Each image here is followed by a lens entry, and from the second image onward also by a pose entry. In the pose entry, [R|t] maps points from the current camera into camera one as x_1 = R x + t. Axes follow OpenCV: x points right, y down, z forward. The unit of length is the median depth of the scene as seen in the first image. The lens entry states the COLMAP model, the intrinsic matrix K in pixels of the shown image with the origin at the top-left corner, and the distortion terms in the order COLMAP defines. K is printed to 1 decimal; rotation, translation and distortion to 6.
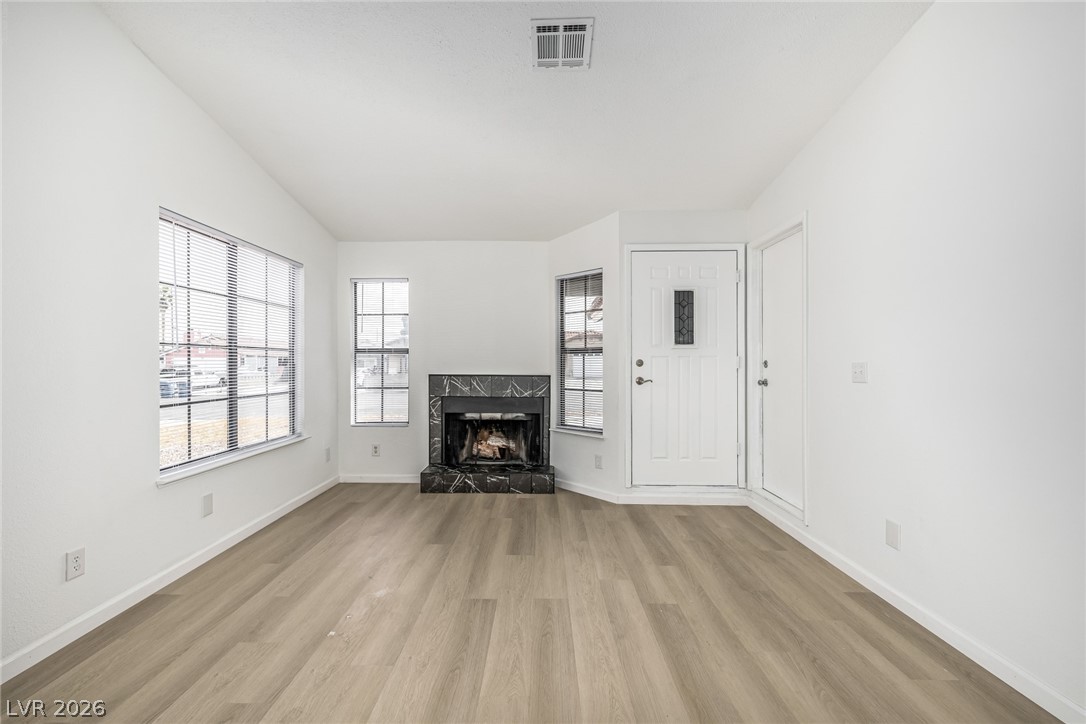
lens RADIAL K [[463.4, 0, 528.6], [0, 463.4, 361.0], [0, 0, 1]] dist [0.003773, -0.001637]
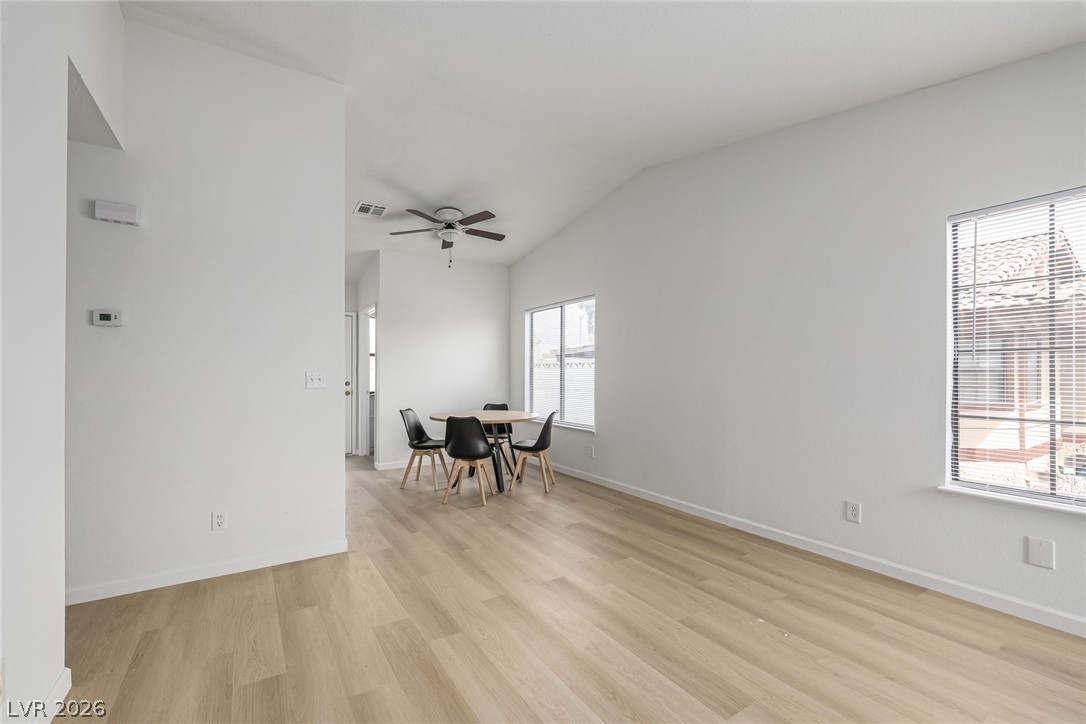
lens RADIAL K [[463.4, 0, 544.4], [0, 463.4, 367.4], [0, 0, 1]] dist [0.003773, -0.001637]
pose [[-0.820946, -0.005324, -0.570981, 0.346300], [0.002225, 0.999919, -0.012524, 0.002489], [0.571001, -0.011552, -0.820868, 0.900887]]
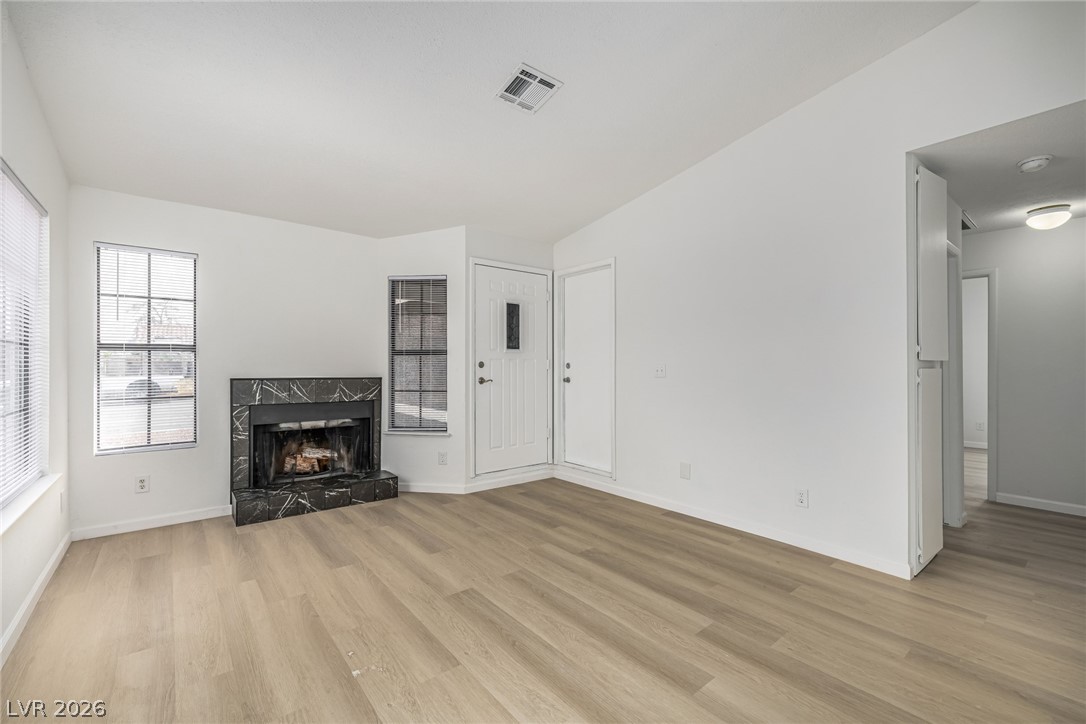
lens RADIAL K [[463.4, 0, 535.3], [0, 463.4, 365.1], [0, 0, 1]] dist [0.003773, -0.001637]
pose [[0.763531, 0.001359, 0.645769, -0.409808], [-0.005536, 0.999975, 0.004441, -0.000972], [-0.645747, -0.006966, 0.763520, 0.063354]]
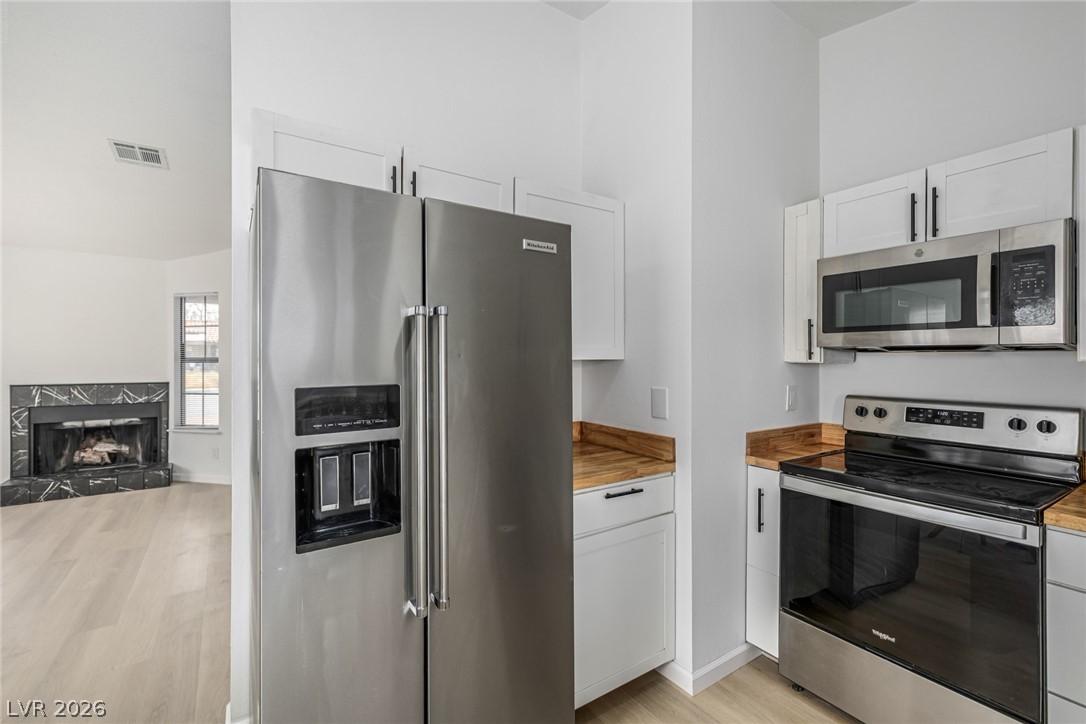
lens RADIAL K [[463.4, 0, 534.4], [0, 463.4, 357.9], [0, 0, 1]] dist [0.003773, -0.001637]
pose [[0.812901, -0.003015, 0.582394, 0.137018], [-0.000247, 0.999985, 0.005522, -0.041698], [-0.582401, -0.004633, 0.812888, -0.524234]]
